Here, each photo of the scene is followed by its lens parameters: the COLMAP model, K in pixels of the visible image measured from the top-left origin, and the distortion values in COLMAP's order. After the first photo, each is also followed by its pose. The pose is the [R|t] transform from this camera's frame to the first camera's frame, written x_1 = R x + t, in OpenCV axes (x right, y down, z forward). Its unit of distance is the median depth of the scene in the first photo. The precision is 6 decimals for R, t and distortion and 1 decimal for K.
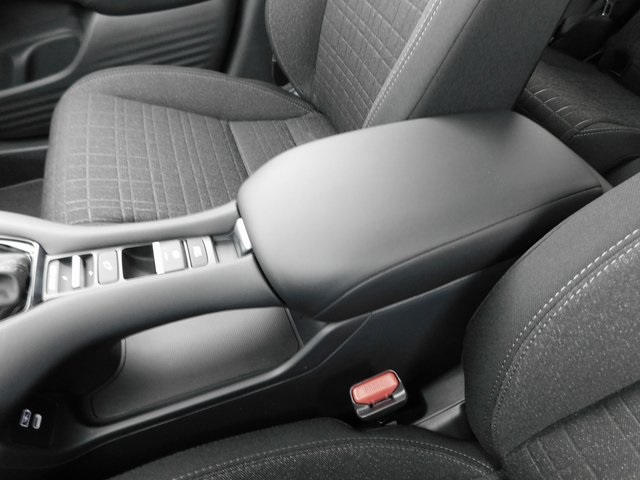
lens RADIAL K [[428.3, 0, 329.1], [0, 428.3, 255.0], [0, 0, 1]] dist [-0.045567, 0.037617]
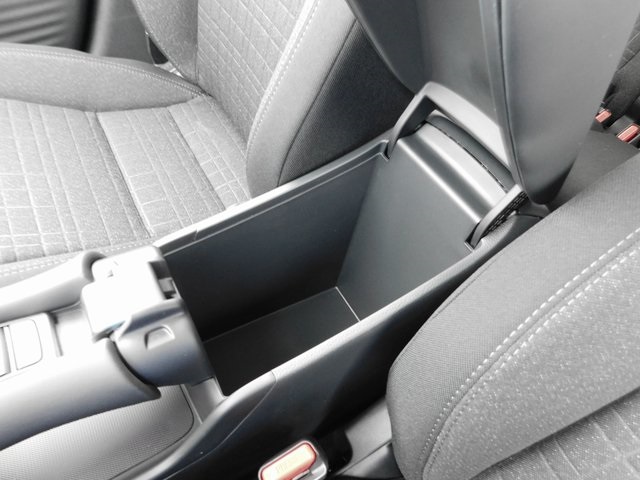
lens RADIAL K [[428.3, 0, 323.9], [0, 428.3, 261.5], [0, 0, 1]] dist [-0.045567, 0.037617]
pose [[0.980311, -0.094674, 0.173283, 0.037420], [0.079428, 0.992501, 0.092909, -0.085499], [-0.180779, -0.077316, 0.980480, 0.111198]]
